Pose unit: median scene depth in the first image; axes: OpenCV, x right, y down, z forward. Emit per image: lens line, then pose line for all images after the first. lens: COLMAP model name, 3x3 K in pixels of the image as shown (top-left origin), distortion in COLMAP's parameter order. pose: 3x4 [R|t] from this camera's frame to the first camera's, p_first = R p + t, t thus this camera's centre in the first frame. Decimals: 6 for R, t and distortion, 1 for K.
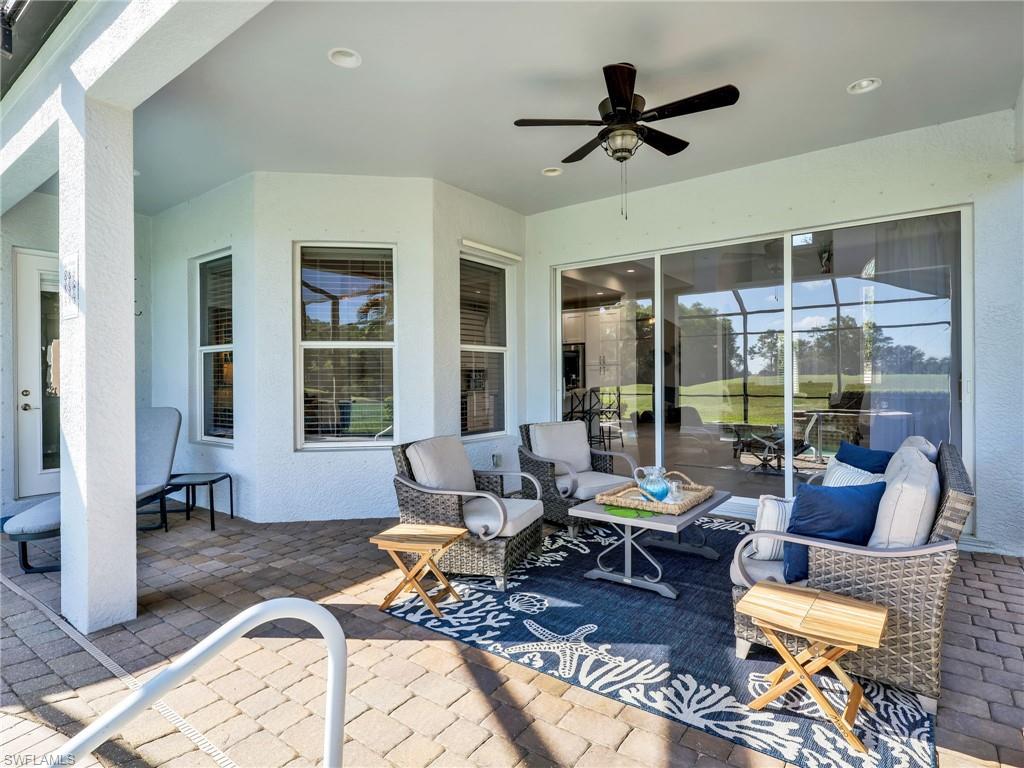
lens RADIAL K [[538.8, 0, 513.7], [0, 538.8, 383.3], [0, 0, 1]] dist [0.002027, 0.000530]
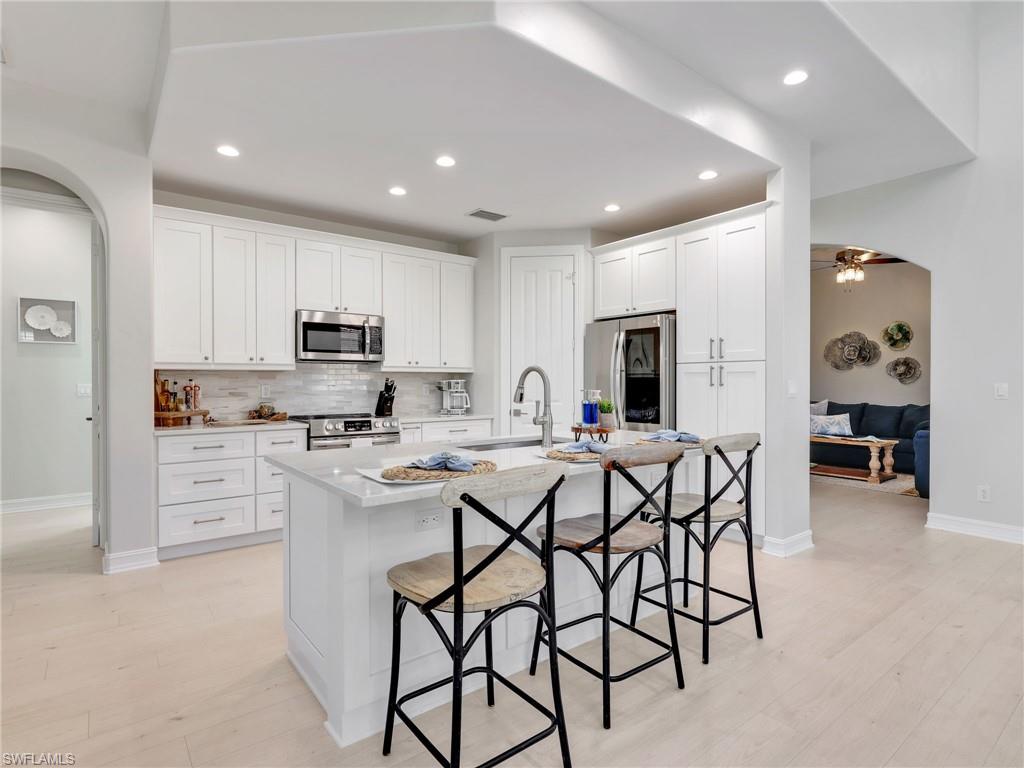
lens RADIAL K [[538.8, 0, 513.7], [0, 538.8, 383.3], [0, 0, 1]] dist [0.002027, 0.000530]
pose [[0.961043, 0.007333, -0.276302, 0.128499], [-0.008514, 0.999959, -0.003076, -0.014909], [0.276268, 0.005308, 0.961066, 0.566552]]
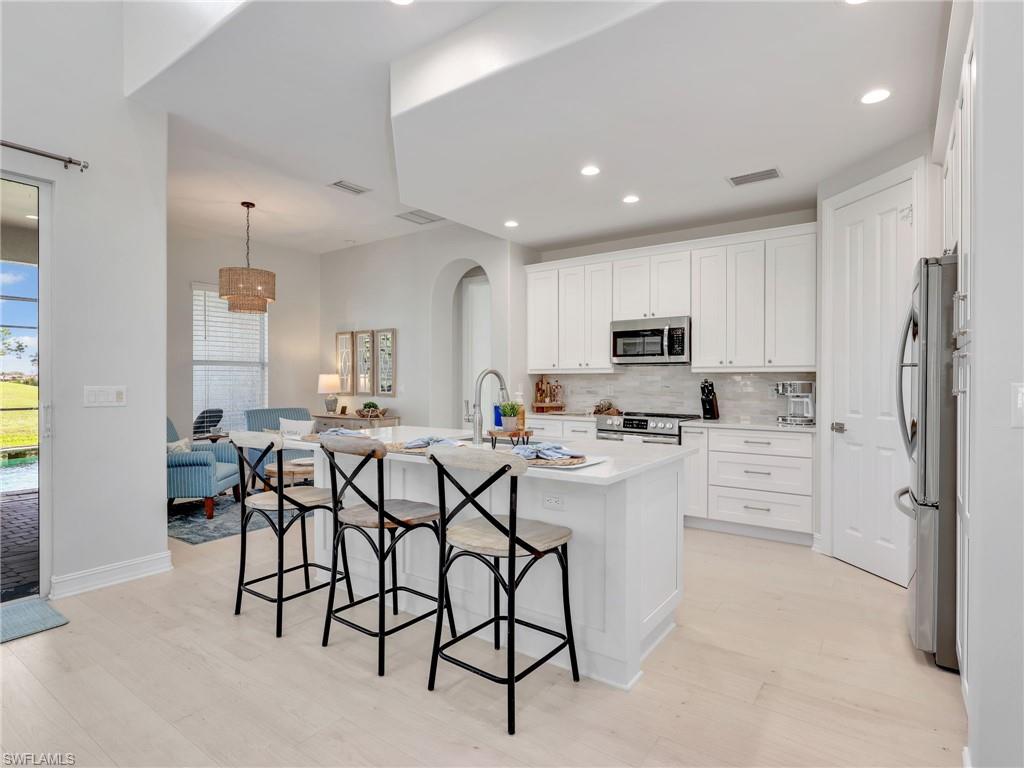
lens RADIAL K [[538.8, 0, 513.7], [0, 538.8, 383.3], [0, 0, 1]] dist [0.002027, 0.000530]
pose [[0.014847, 0.007731, -0.999860, 0.348230], [-0.014807, 0.999862, 0.007511, -0.017793], [0.999780, 0.014694, 0.014960, 0.830558]]
